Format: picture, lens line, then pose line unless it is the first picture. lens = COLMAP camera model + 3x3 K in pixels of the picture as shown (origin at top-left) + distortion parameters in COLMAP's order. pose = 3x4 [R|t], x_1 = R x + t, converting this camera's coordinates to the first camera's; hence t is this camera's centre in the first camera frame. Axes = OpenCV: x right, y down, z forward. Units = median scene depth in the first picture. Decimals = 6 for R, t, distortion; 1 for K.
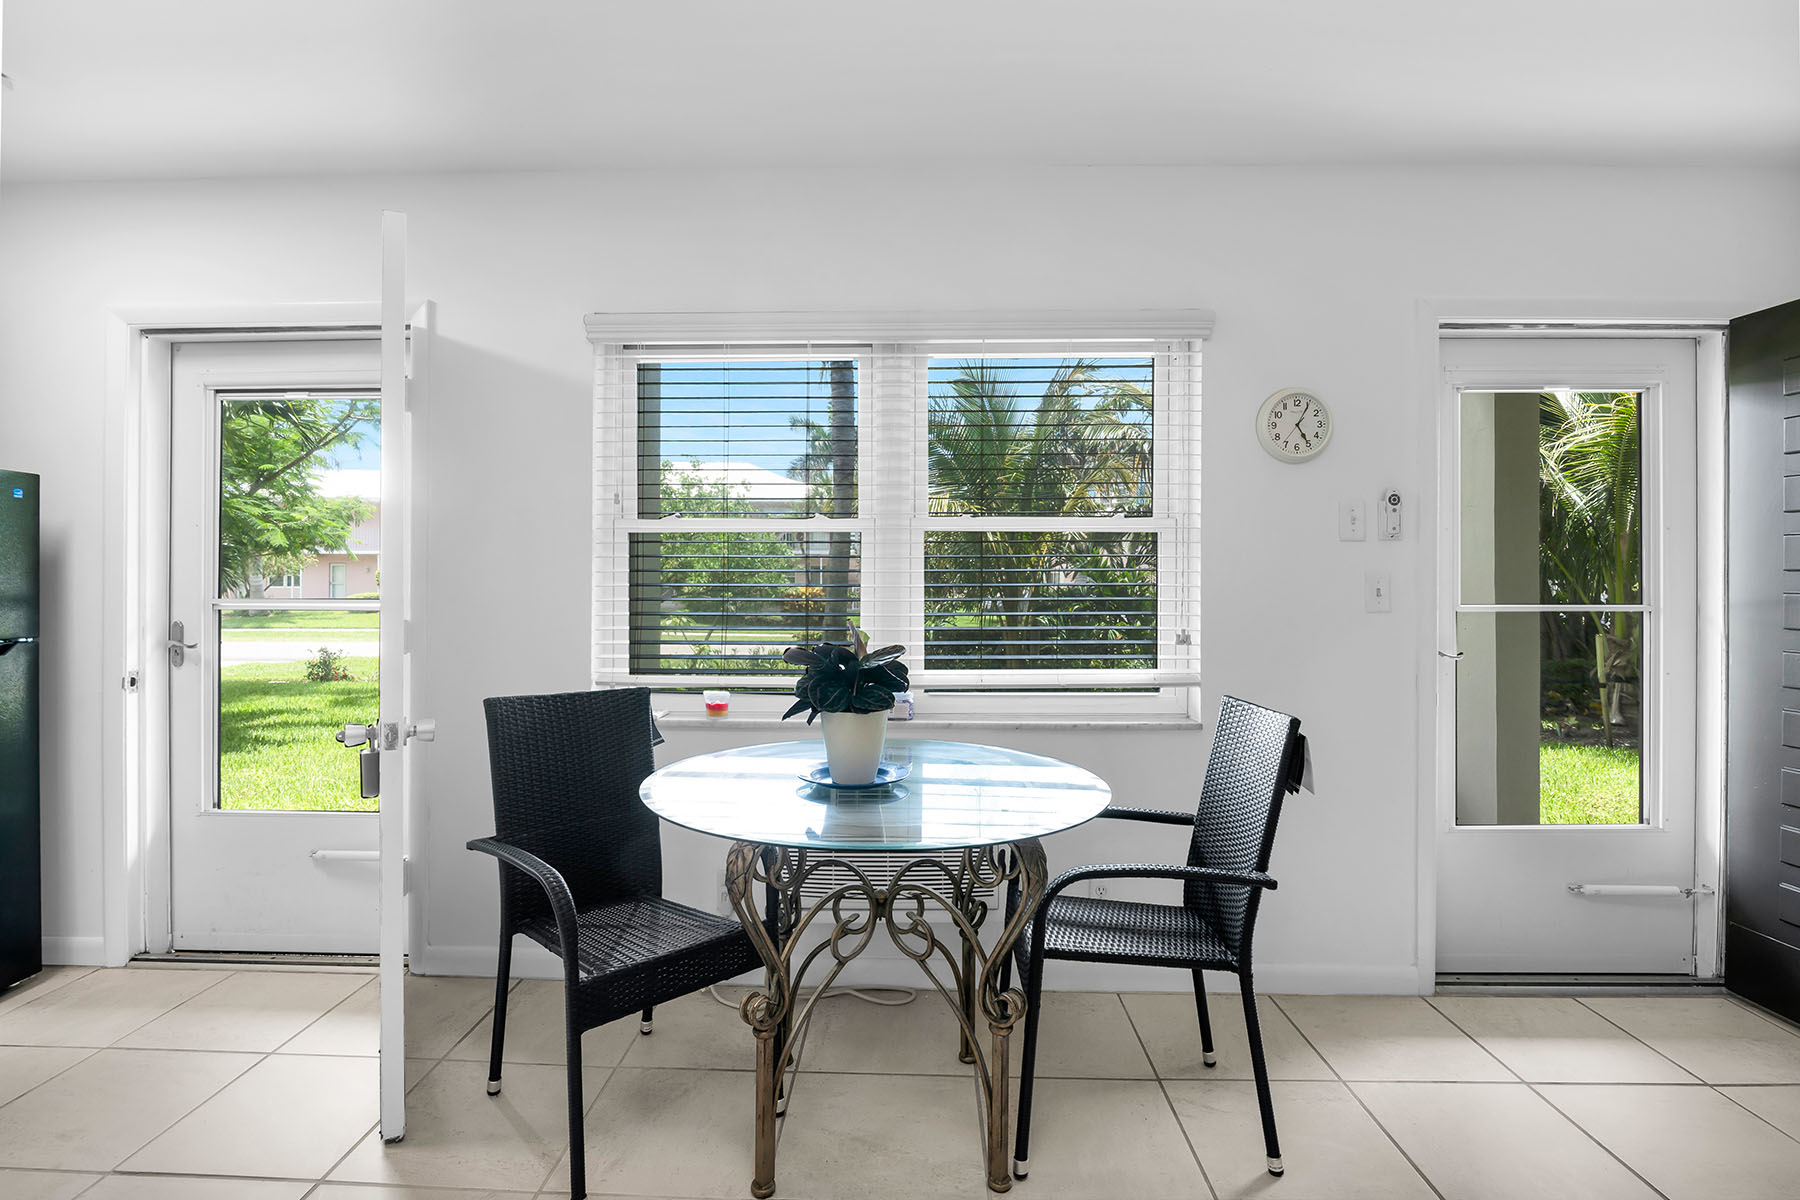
lens RADIAL K [[858.7, 0, 896.4], [0, 858.7, 583.9], [0, 0, 1]] dist [-0.013603, -0.000168]
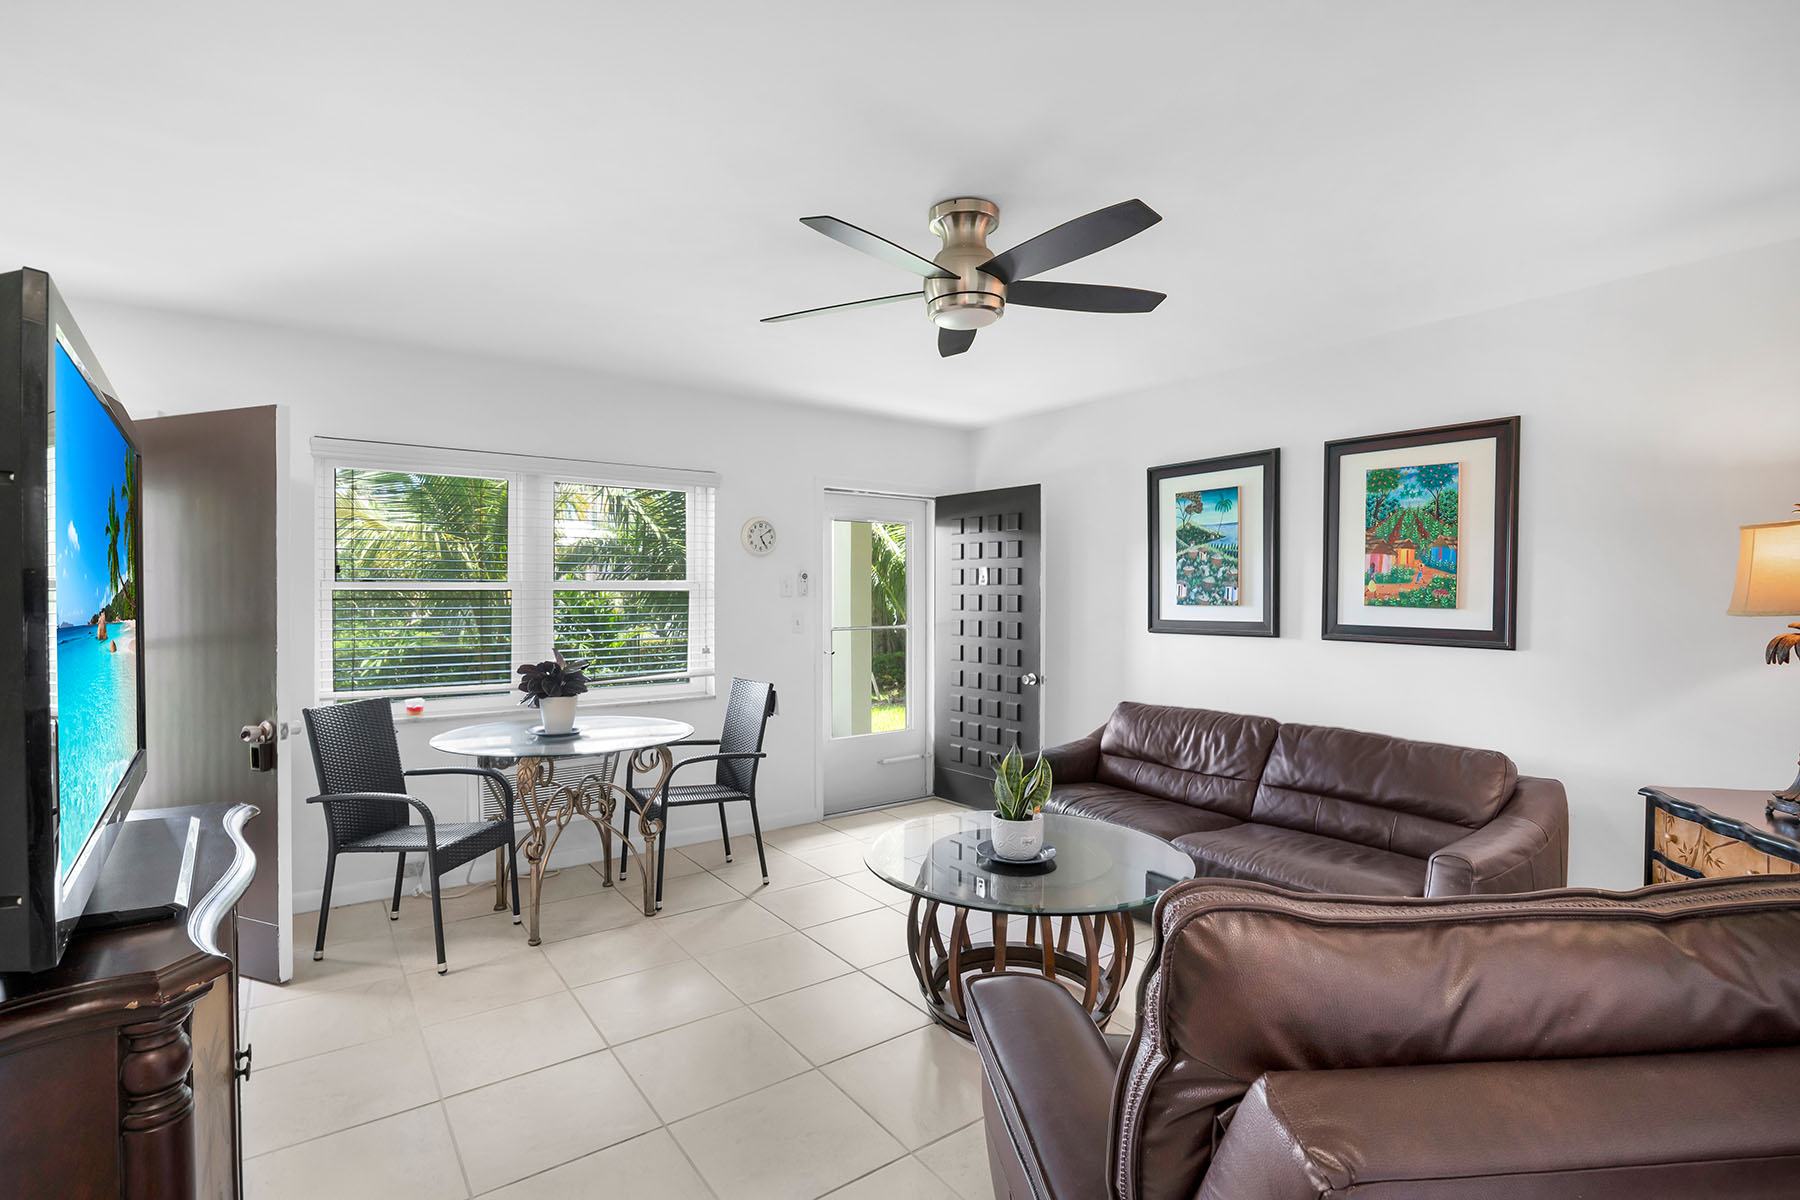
lens RADIAL K [[828.1, 0, 892.8], [0, 828.1, 579.5], [0, 0, 1]] dist [-0.021288, -0.000140]
pose [[0.793521, 0.008836, 0.608478, -0.503415], [0.003359, 0.999816, -0.018900, -0.063088], [-0.608533, 0.017042, 0.793345, -0.771360]]
